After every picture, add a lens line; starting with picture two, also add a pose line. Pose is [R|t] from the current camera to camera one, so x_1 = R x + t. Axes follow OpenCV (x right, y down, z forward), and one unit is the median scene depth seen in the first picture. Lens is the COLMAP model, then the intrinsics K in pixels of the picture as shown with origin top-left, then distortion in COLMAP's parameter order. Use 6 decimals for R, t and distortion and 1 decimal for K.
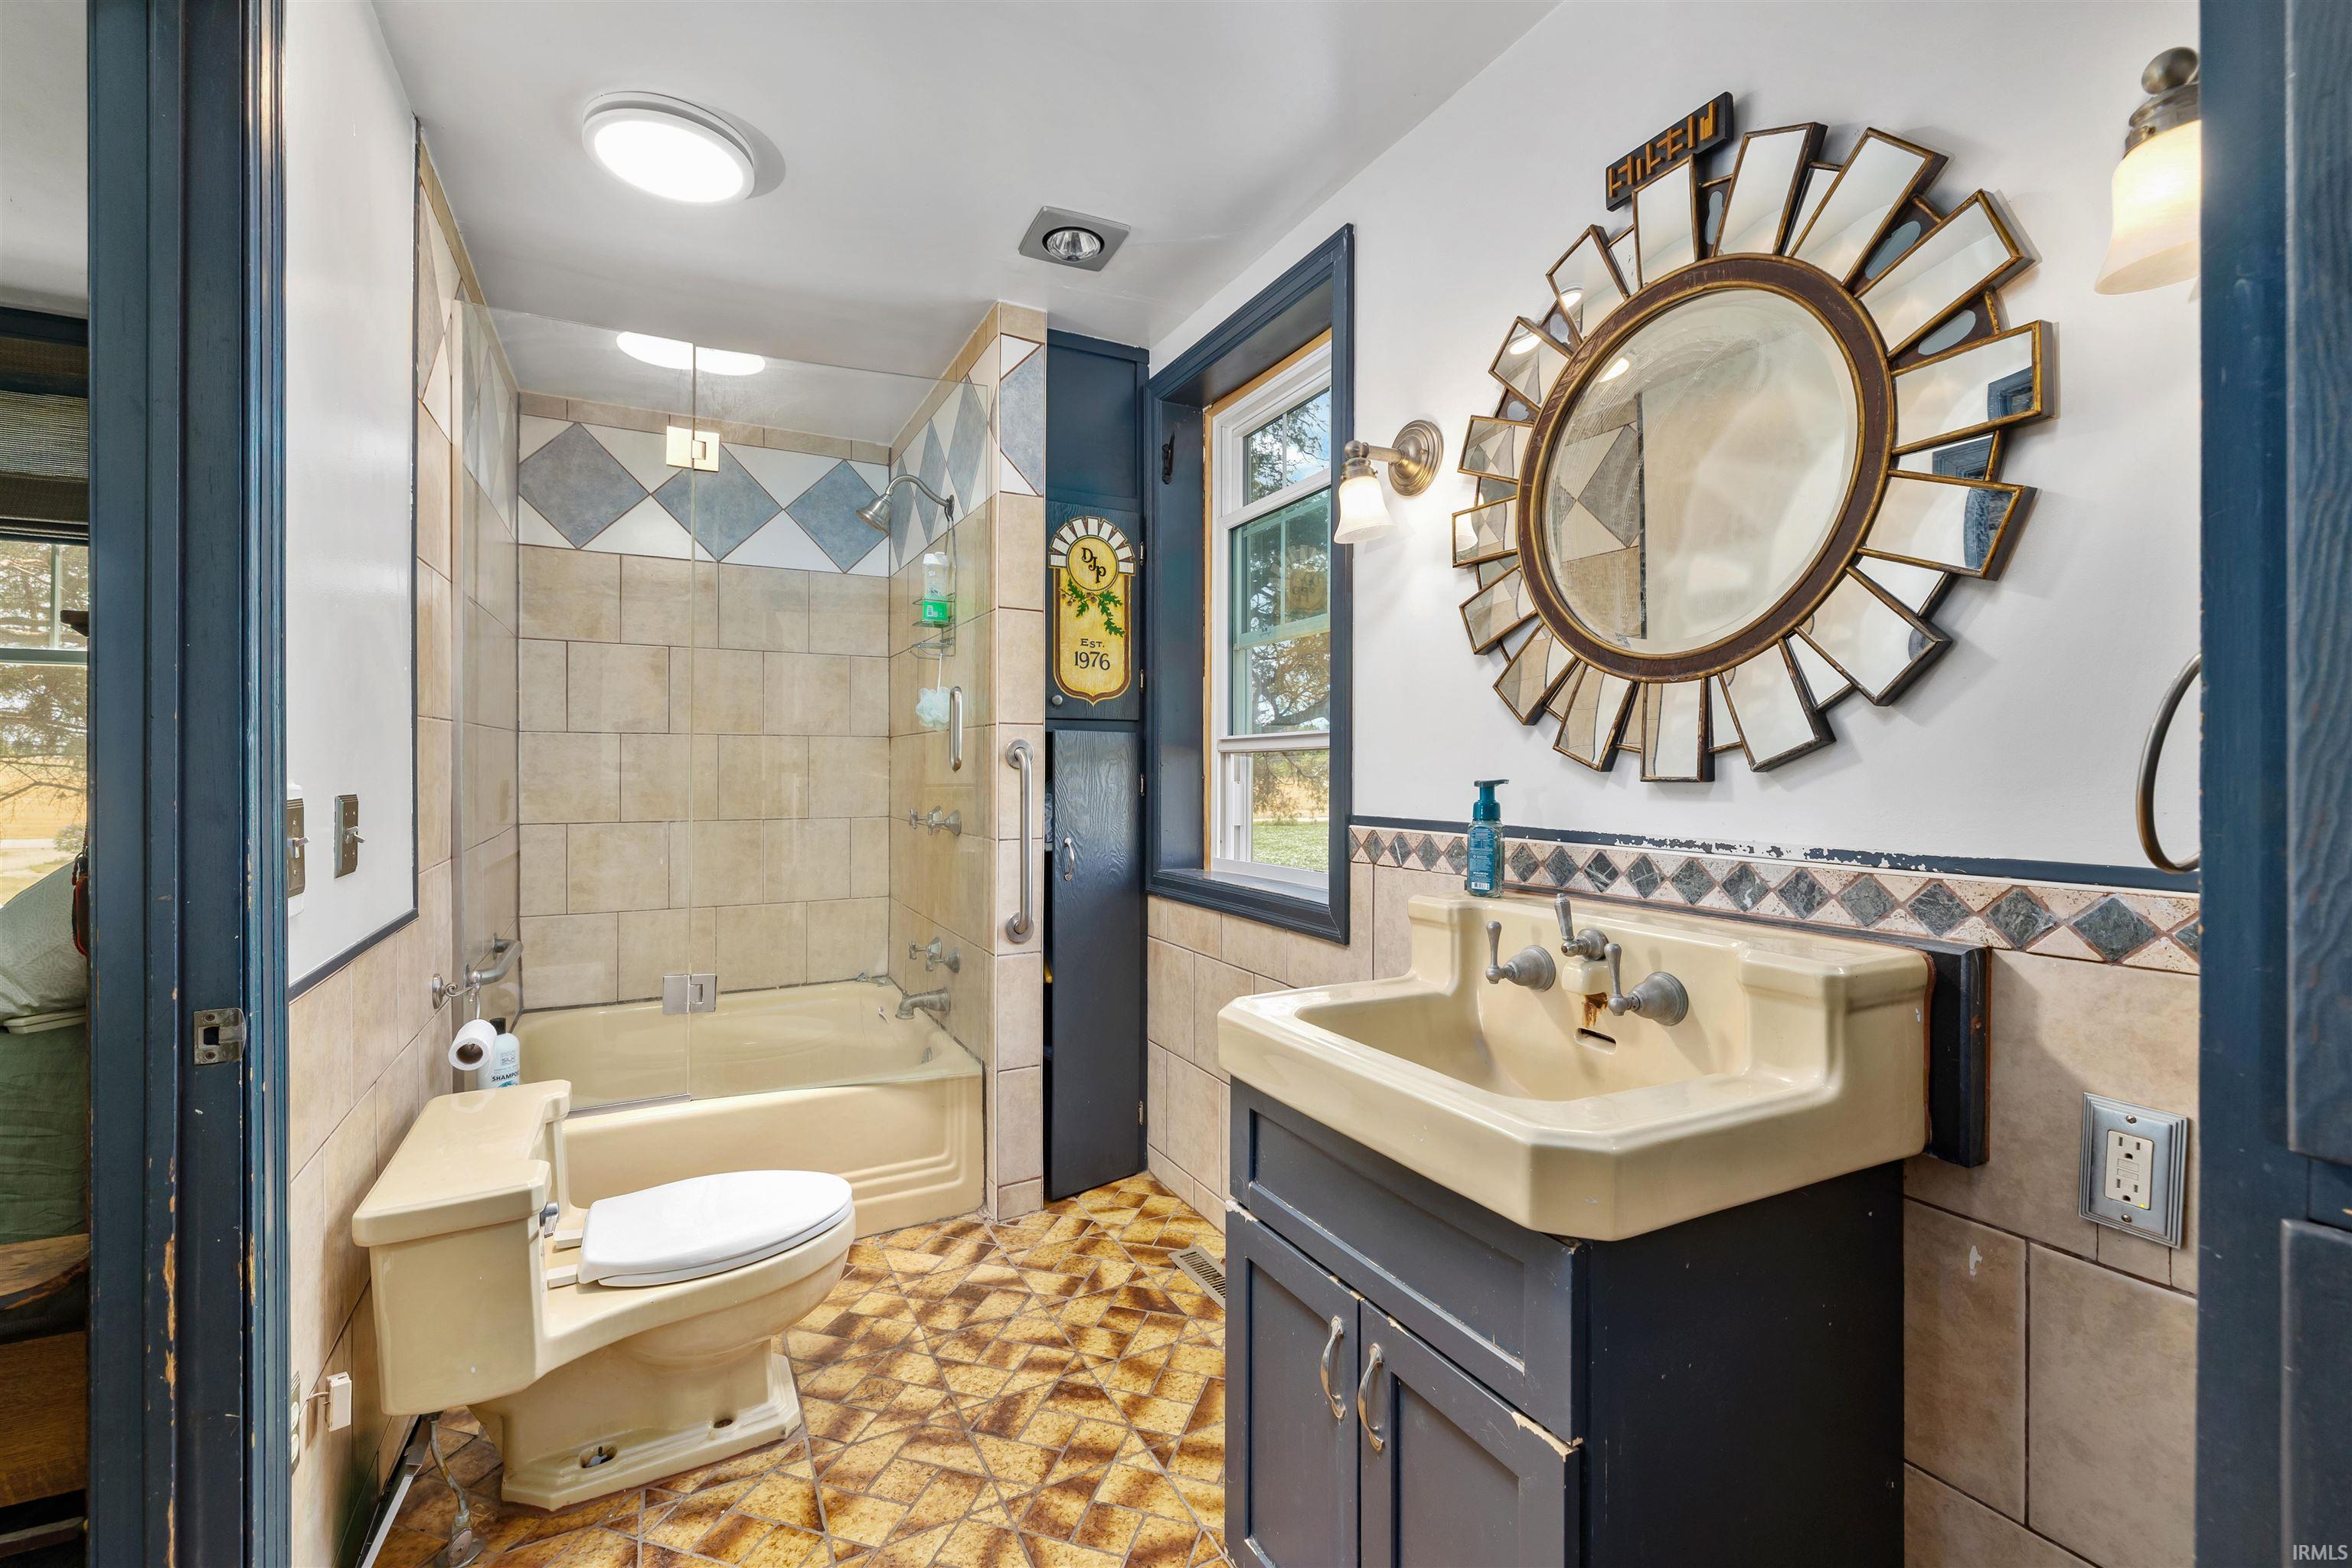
lens RADIAL K [[994.1, 0, 1179.4], [0, 994.1, 789.2], [0, 0, 1]] dist [-0.000855, 0.000000]
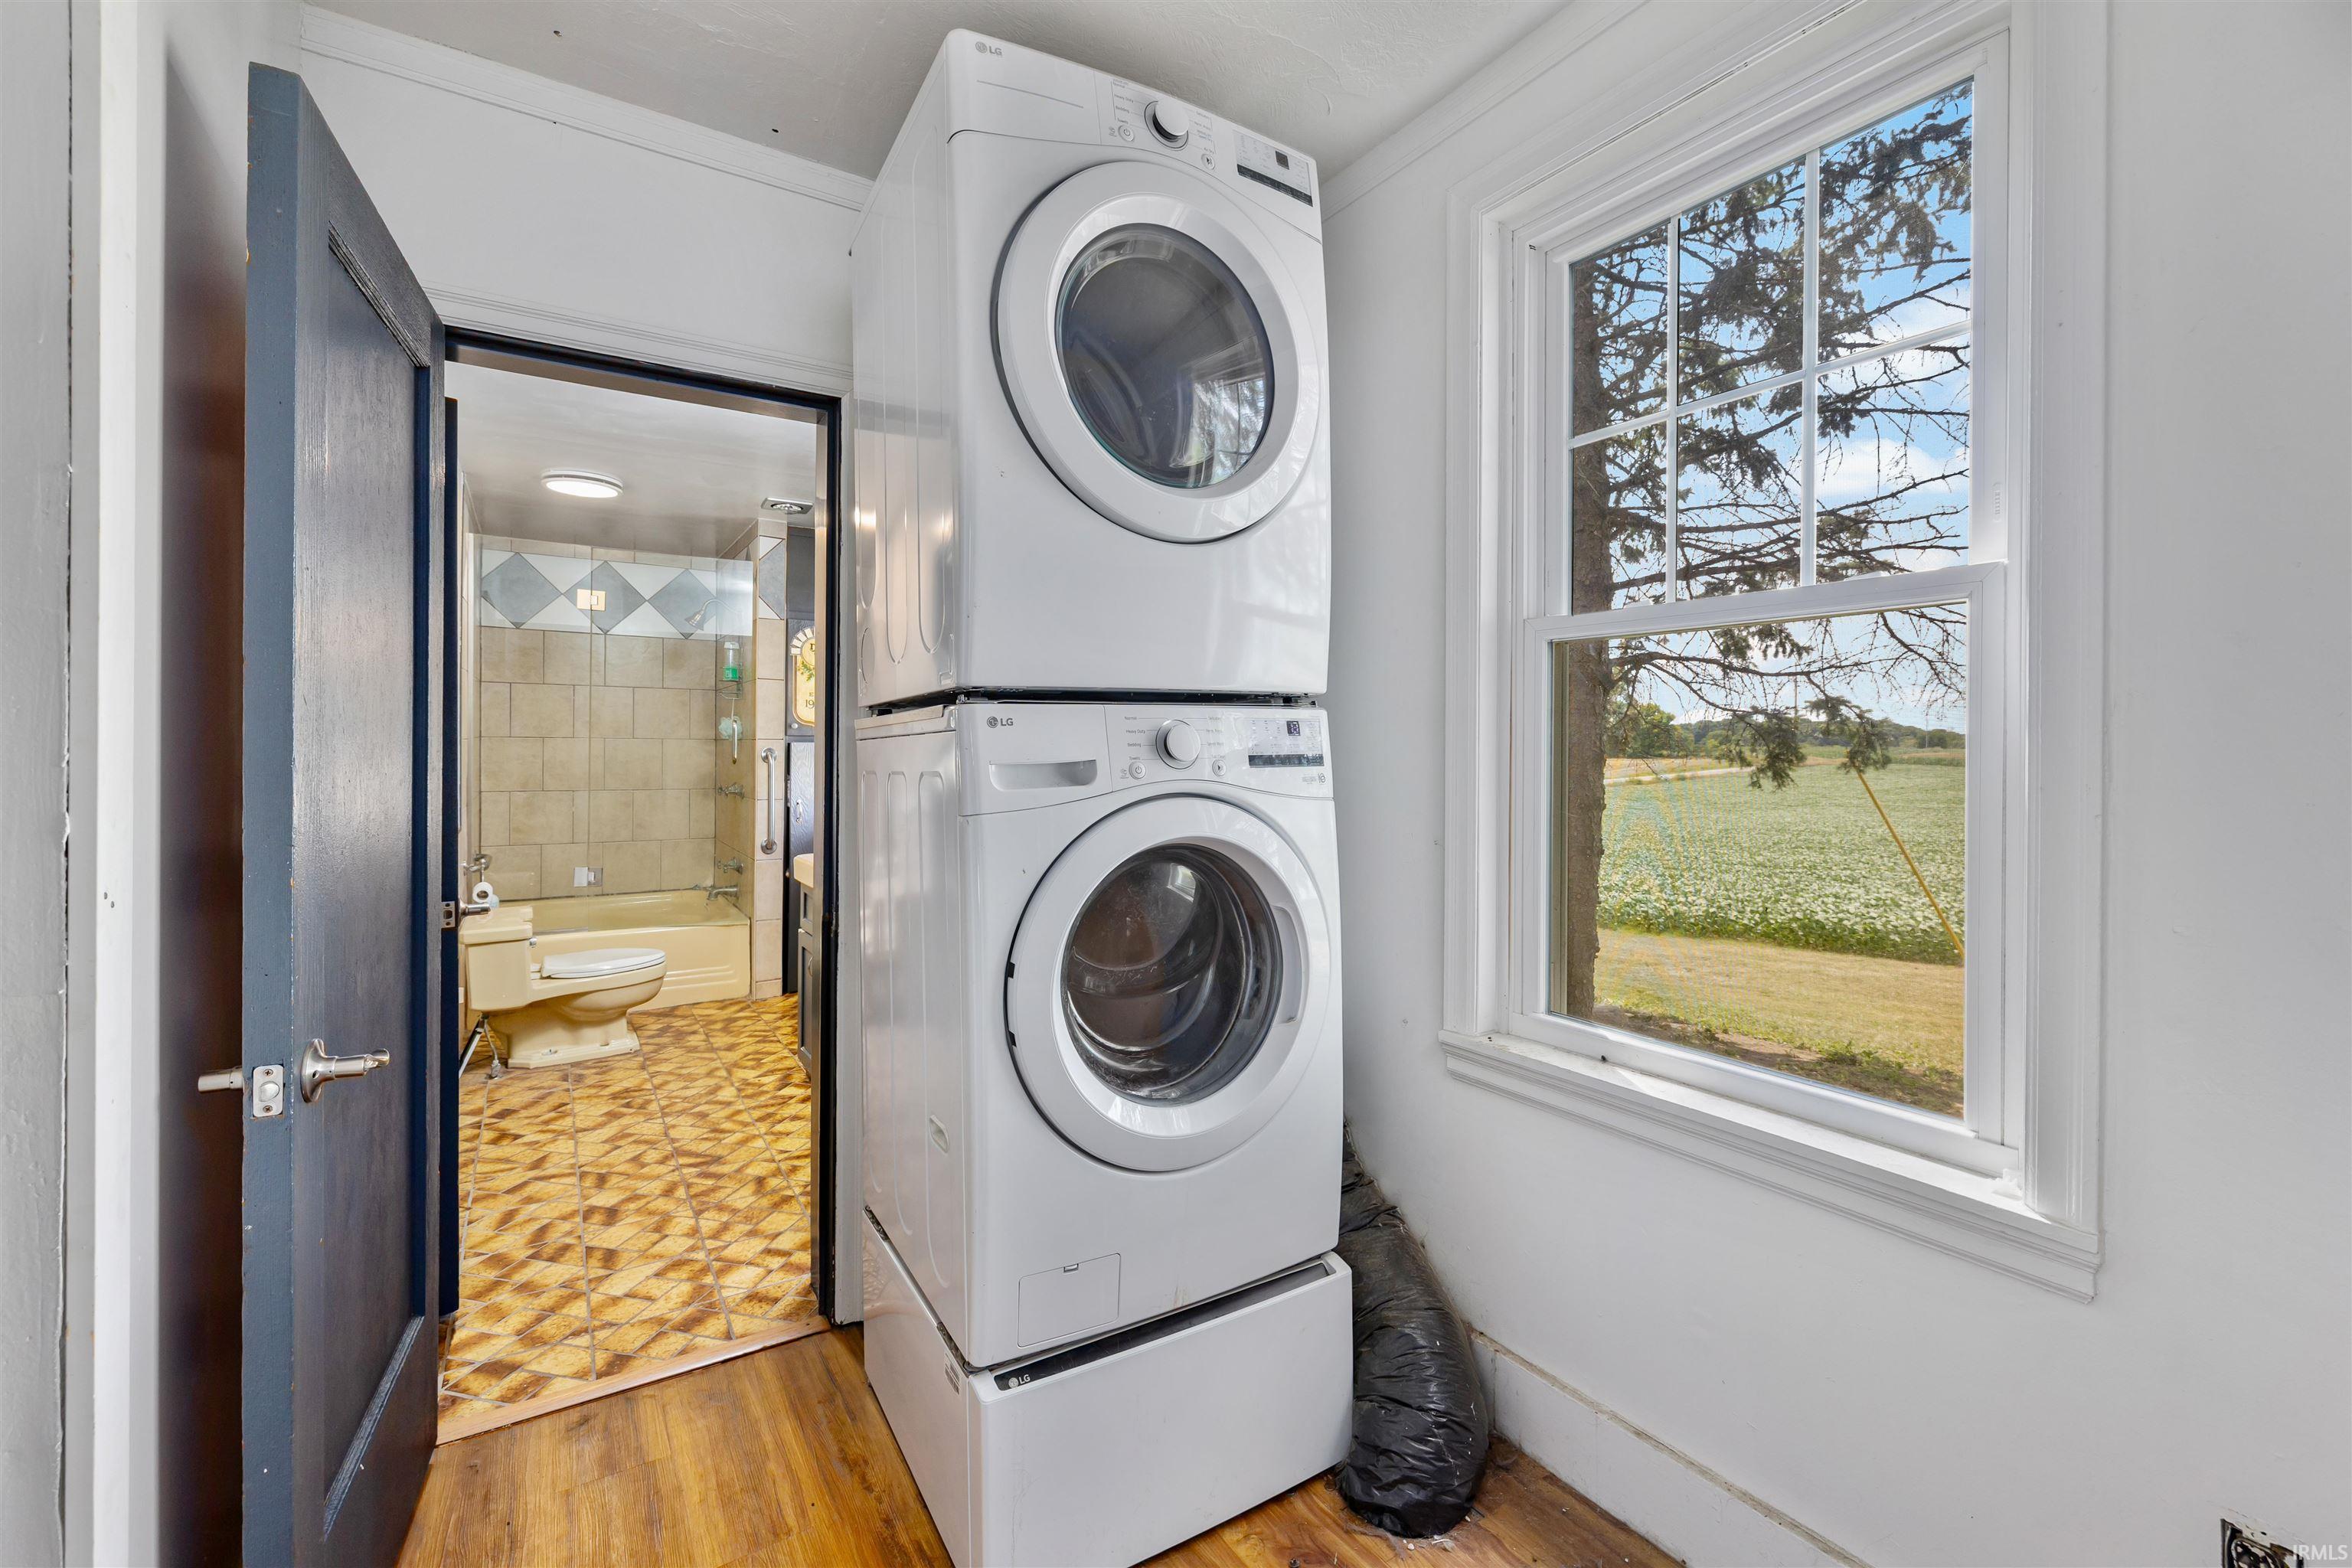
lens RADIAL K [[994.1, 0, 1173.6], [0, 994.1, 765.9], [0, 0, 1]] dist [-0.000855, 0.000000]
pose [[0.996435, 0.005101, 0.084206, 0.445289], [-0.005206, 0.999986, 0.001023, -0.020525], [-0.084200, -0.001458, 0.996448, -0.952284]]
